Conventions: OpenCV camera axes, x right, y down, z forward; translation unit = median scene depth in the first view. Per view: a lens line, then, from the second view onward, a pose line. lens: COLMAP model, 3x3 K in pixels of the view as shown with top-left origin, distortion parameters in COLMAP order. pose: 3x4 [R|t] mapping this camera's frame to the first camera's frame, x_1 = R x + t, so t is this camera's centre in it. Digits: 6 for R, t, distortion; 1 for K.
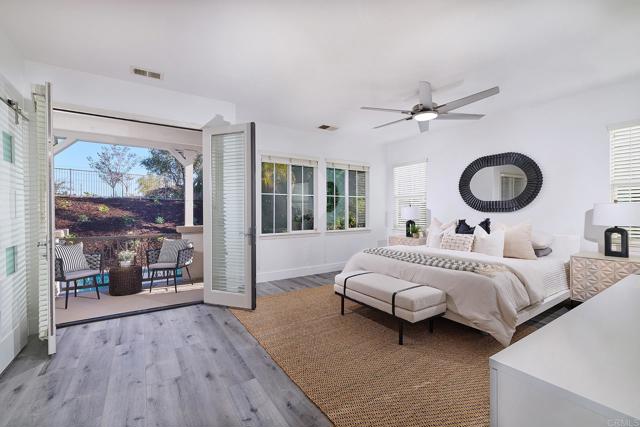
lens RADIAL K [[274.6, 0, 317.5], [0, 274.6, 213.3], [0, 0, 1]] dist [-0.002958, -0.000162]
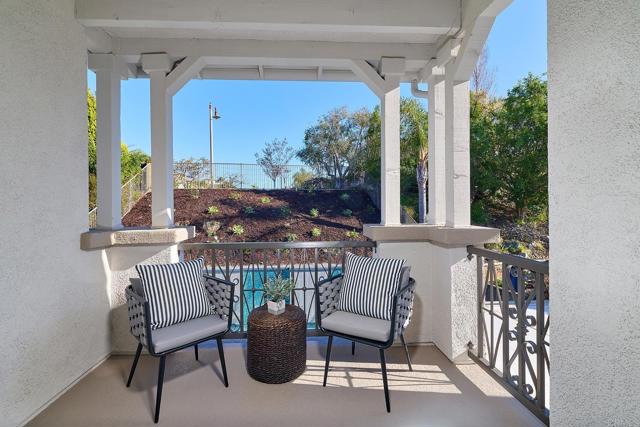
lens RADIAL K [[274.6, 0, 318.9], [0, 274.6, 208.4], [0, 0, 1]] dist [-0.002958, -0.000162]
pose [[0.882713, -0.001402, -0.469910, -0.127972], [0.007332, 0.999915, 0.010790, 0.004461], [0.469855, -0.012970, 0.882648, 0.192787]]
